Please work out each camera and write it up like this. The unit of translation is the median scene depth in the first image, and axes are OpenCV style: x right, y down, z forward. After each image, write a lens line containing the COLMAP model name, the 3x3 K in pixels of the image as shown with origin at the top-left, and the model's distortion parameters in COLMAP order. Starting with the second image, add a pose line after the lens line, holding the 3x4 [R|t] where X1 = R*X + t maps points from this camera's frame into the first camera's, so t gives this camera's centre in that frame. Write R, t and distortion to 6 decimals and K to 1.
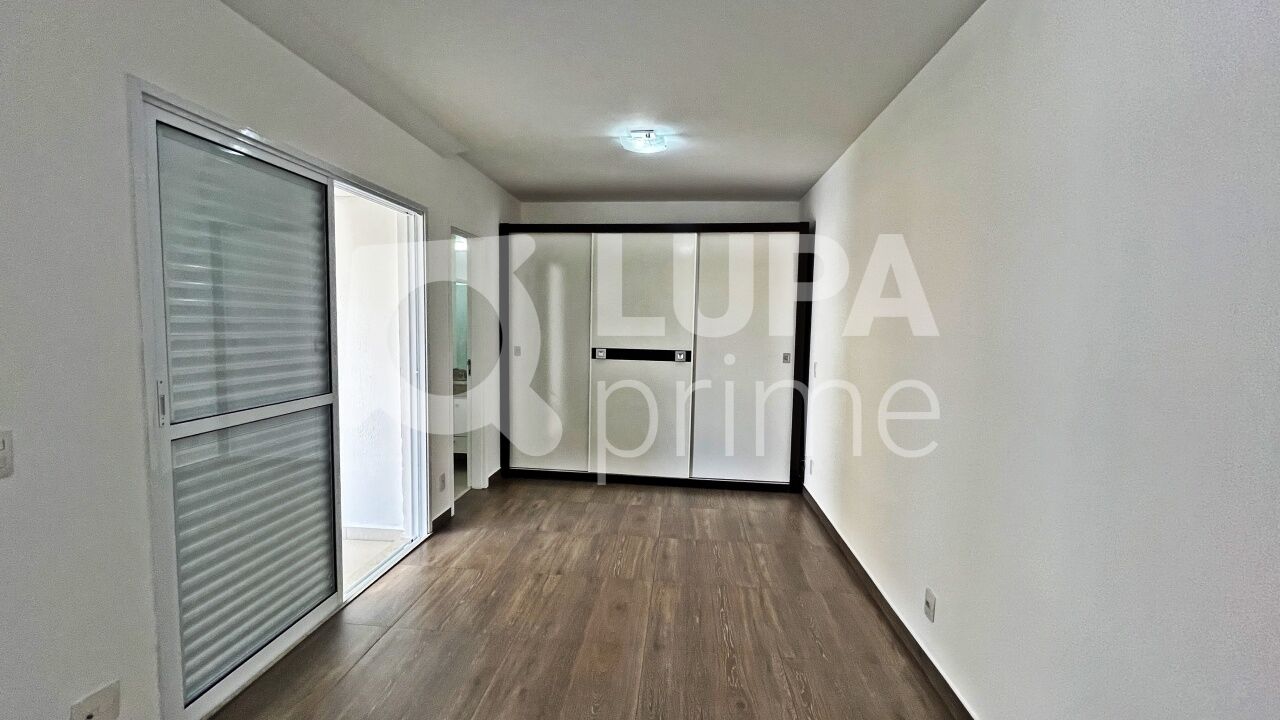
lens RADIAL K [[514.9, 0, 640.0], [0, 514.9, 360.0], [0, 0, 1]] dist [-0.003021, 0.000024]
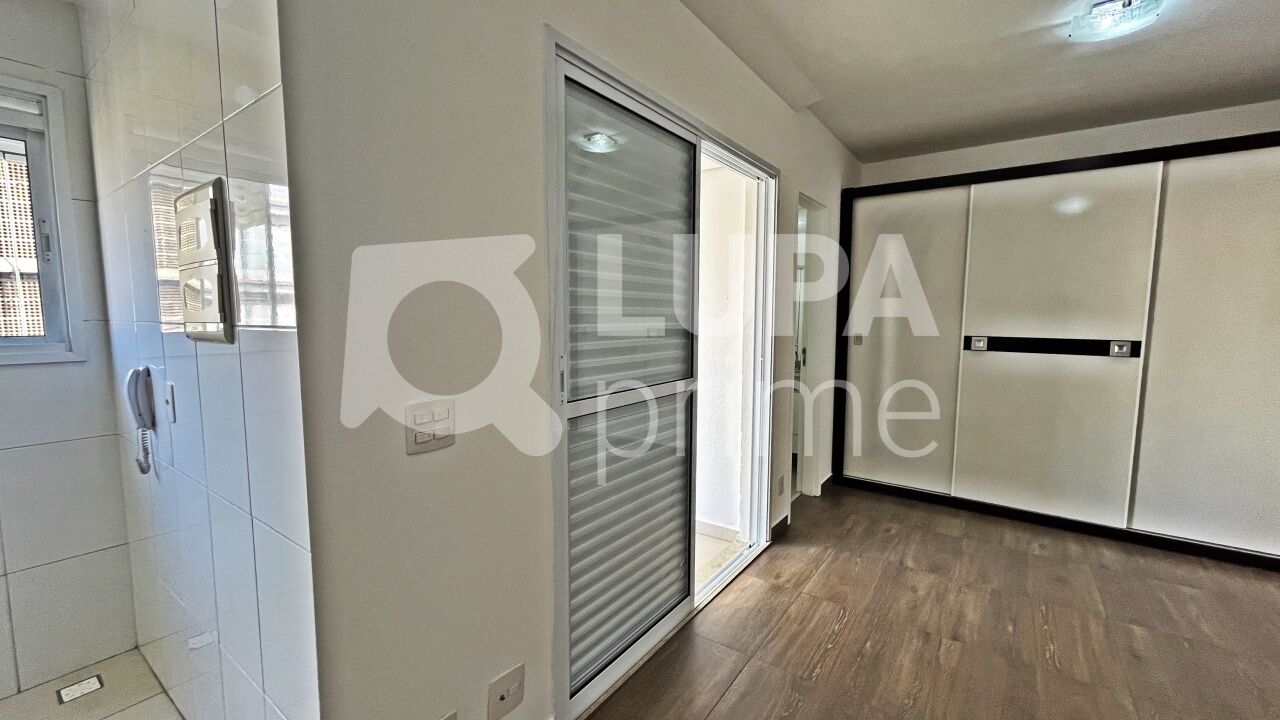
lens RADIAL K [[514.9, 0, 640.0], [0, 514.9, 360.0], [0, 0, 1]] dist [-0.003021, 0.000024]
pose [[0.862622, 0.029745, -0.504973, -0.161503], [-0.024095, 0.999553, 0.017718, 0.013922], [0.505274, -0.003116, 0.862953, 0.124634]]
